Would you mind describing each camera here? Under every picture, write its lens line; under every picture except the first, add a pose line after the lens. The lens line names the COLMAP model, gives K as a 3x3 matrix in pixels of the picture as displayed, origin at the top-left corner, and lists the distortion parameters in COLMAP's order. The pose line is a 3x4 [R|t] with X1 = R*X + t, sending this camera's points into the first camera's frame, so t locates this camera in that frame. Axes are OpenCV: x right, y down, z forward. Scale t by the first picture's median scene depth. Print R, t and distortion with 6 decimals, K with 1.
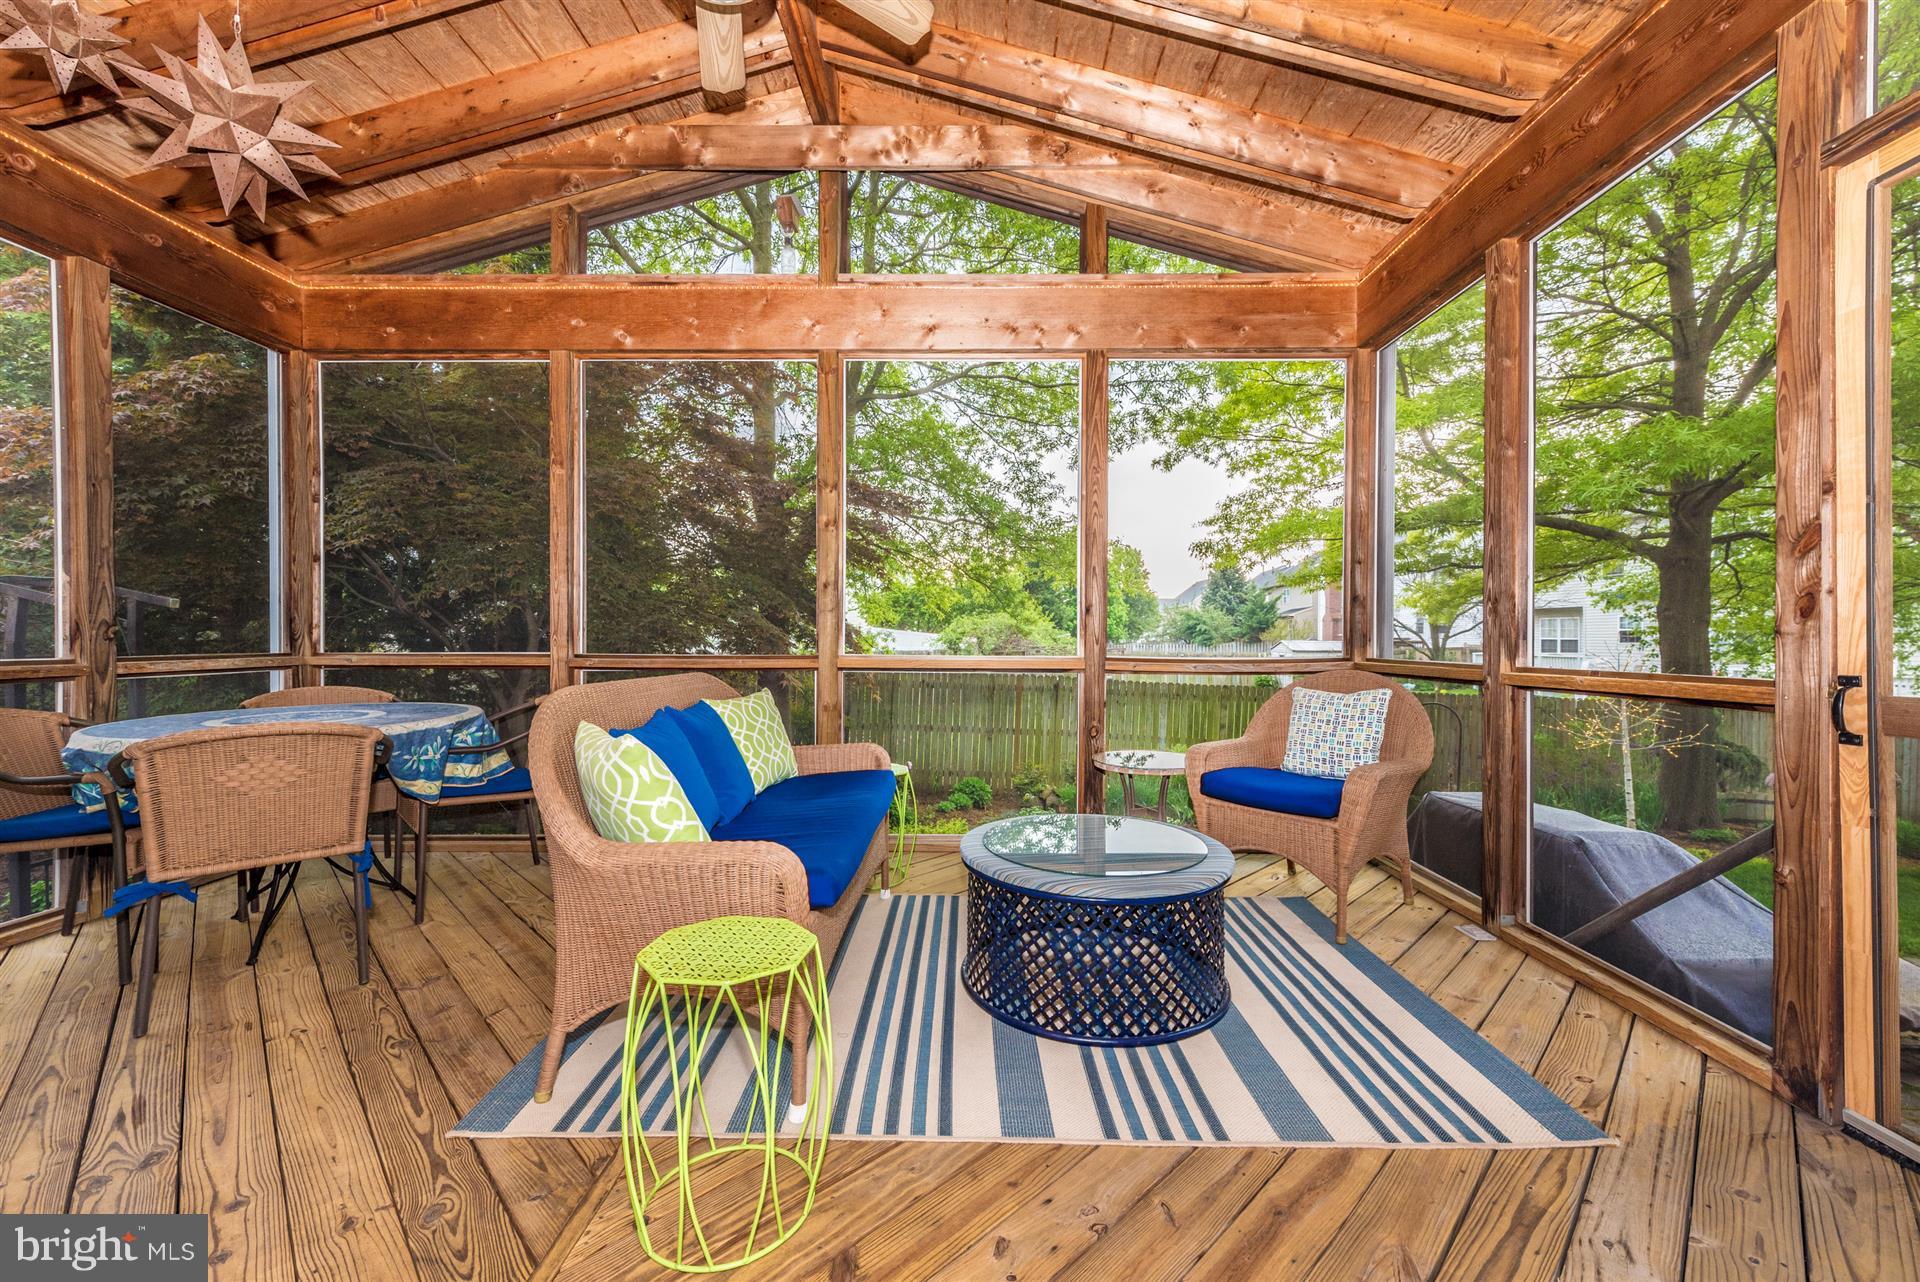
lens RADIAL K [[767.9, 0, 979.7], [0, 767.9, 642.3], [0, 0, 1]] dist [0.012068, -0.002619]
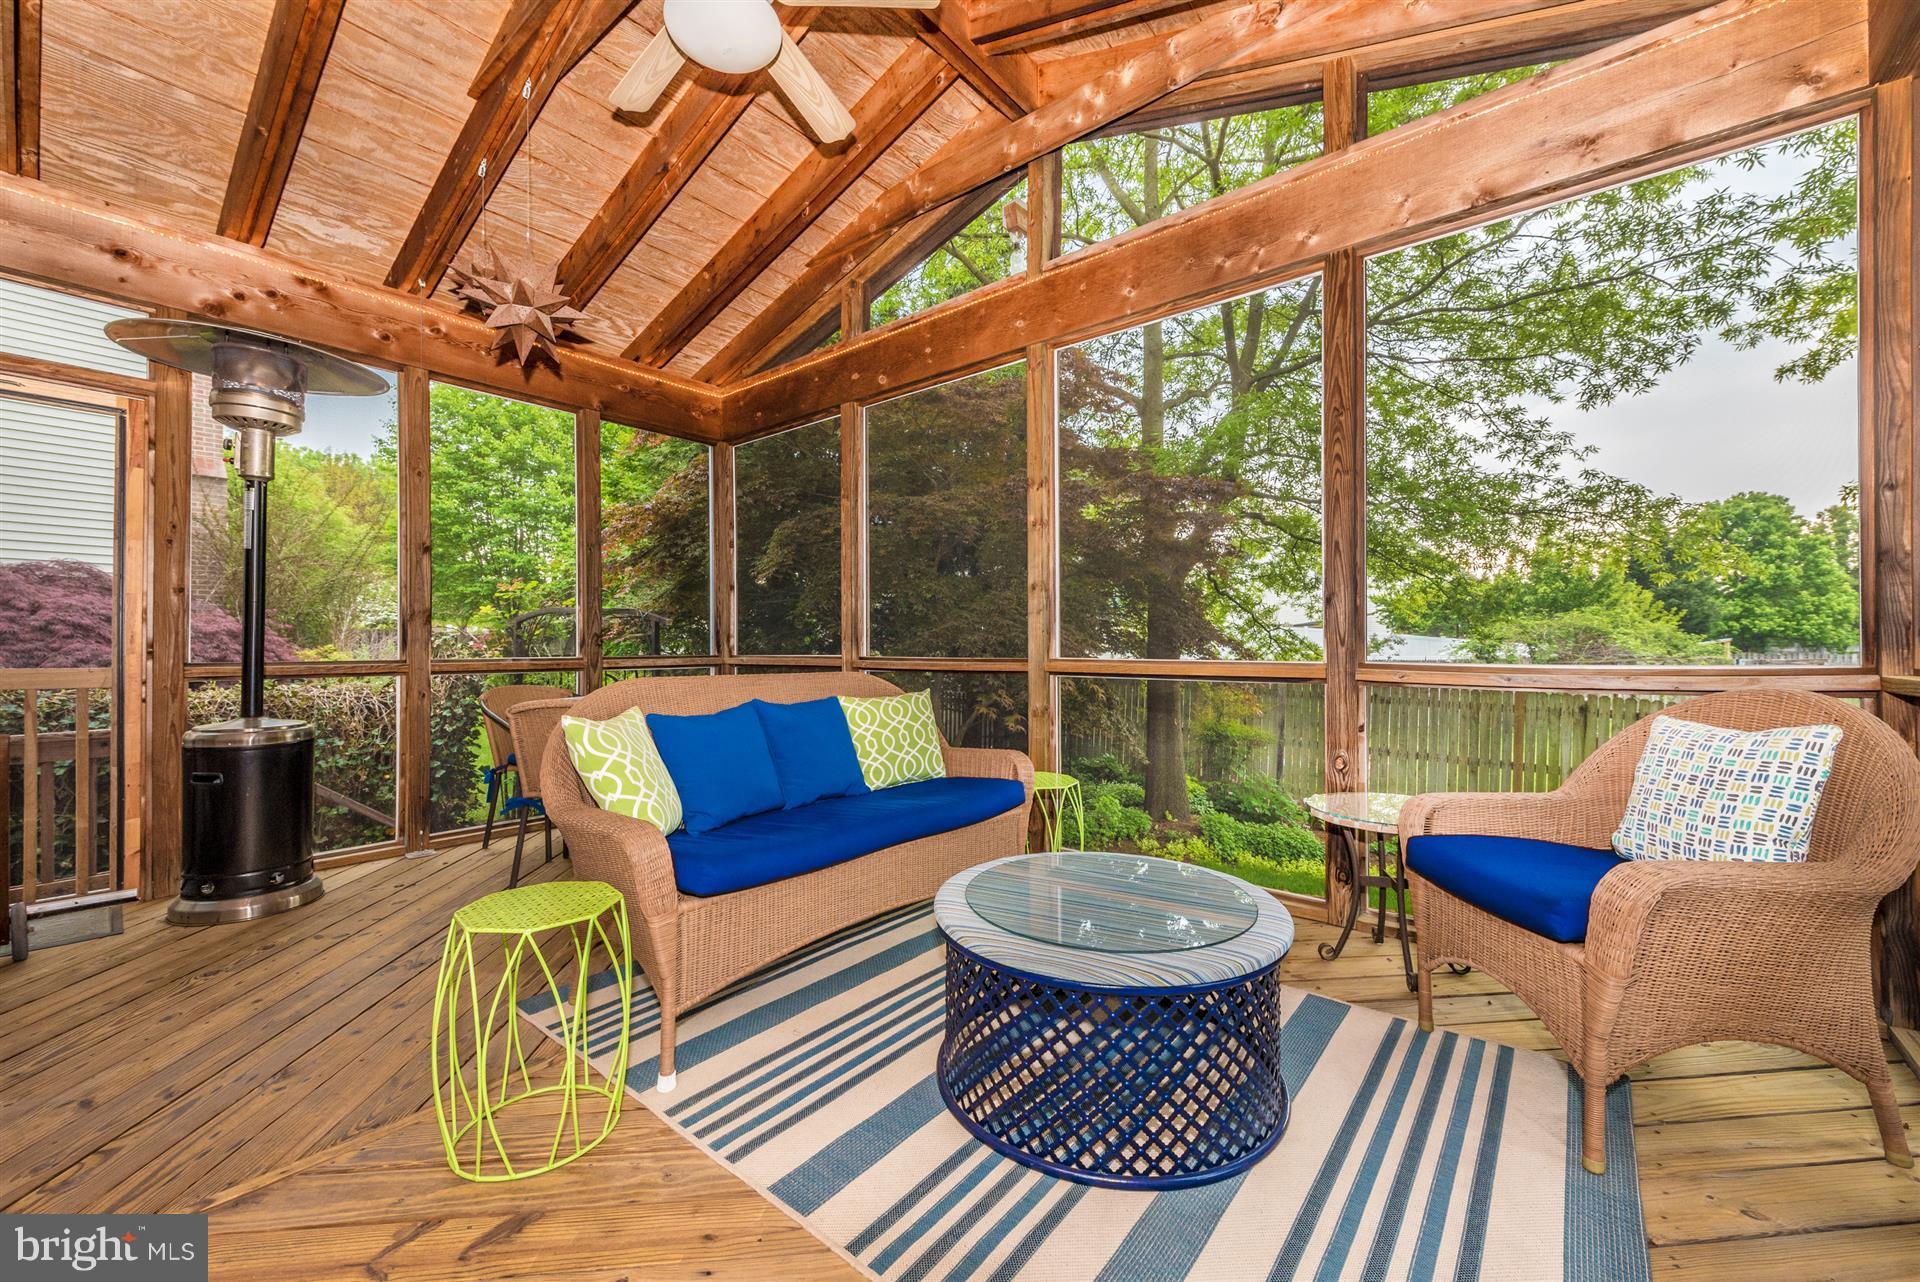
lens RADIAL K [[767.9, 0, 969.6], [0, 767.9, 638.3], [0, 0, 1]] dist [0.012068, -0.002619]
pose [[0.776082, -0.012658, -0.630506, 0.375459], [0.001753, 0.999838, -0.017914, 0.009223], [0.630630, 0.012798, 0.775978, 0.212870]]
